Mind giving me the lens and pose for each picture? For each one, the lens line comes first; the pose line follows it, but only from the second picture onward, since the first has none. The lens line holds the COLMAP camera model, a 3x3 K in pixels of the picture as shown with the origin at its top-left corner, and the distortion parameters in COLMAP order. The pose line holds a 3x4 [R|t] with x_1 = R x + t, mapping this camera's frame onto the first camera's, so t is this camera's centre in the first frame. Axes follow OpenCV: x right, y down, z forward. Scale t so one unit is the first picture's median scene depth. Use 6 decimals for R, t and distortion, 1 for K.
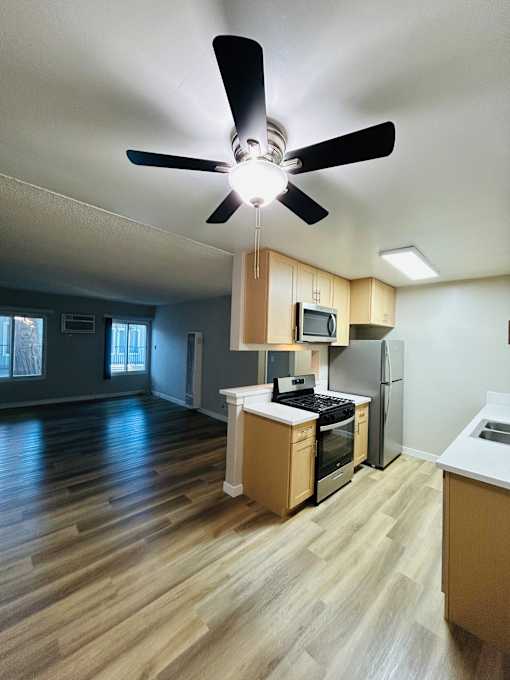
lens RADIAL K [[273.0, 0, 256.9], [0, 273.0, 339.3], [0, 0, 1]] dist [0.001318, 0.001332]
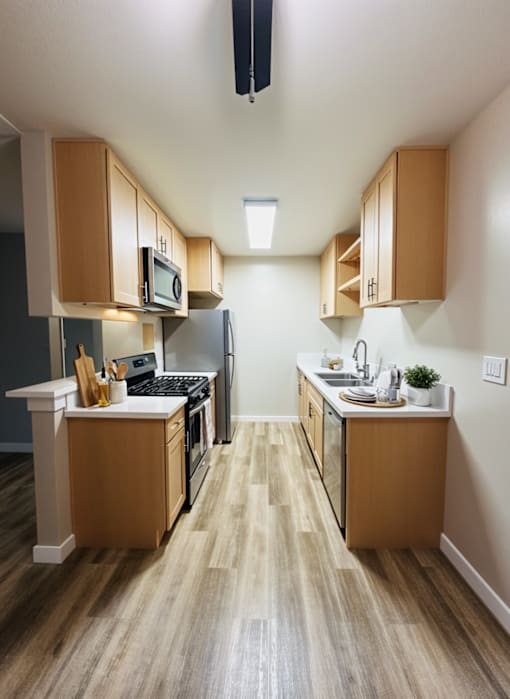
lens RADIAL K [[282.4, 0, 256.8], [0, 282.4, 351.2], [0, 0, 1]] dist [0.019717, -0.001089]
pose [[0.725143, -0.086059, 0.683199, -0.157787], [0.023078, 0.994640, 0.100794, 0.062406], [-0.688211, -0.057323, 0.723242, 0.263987]]
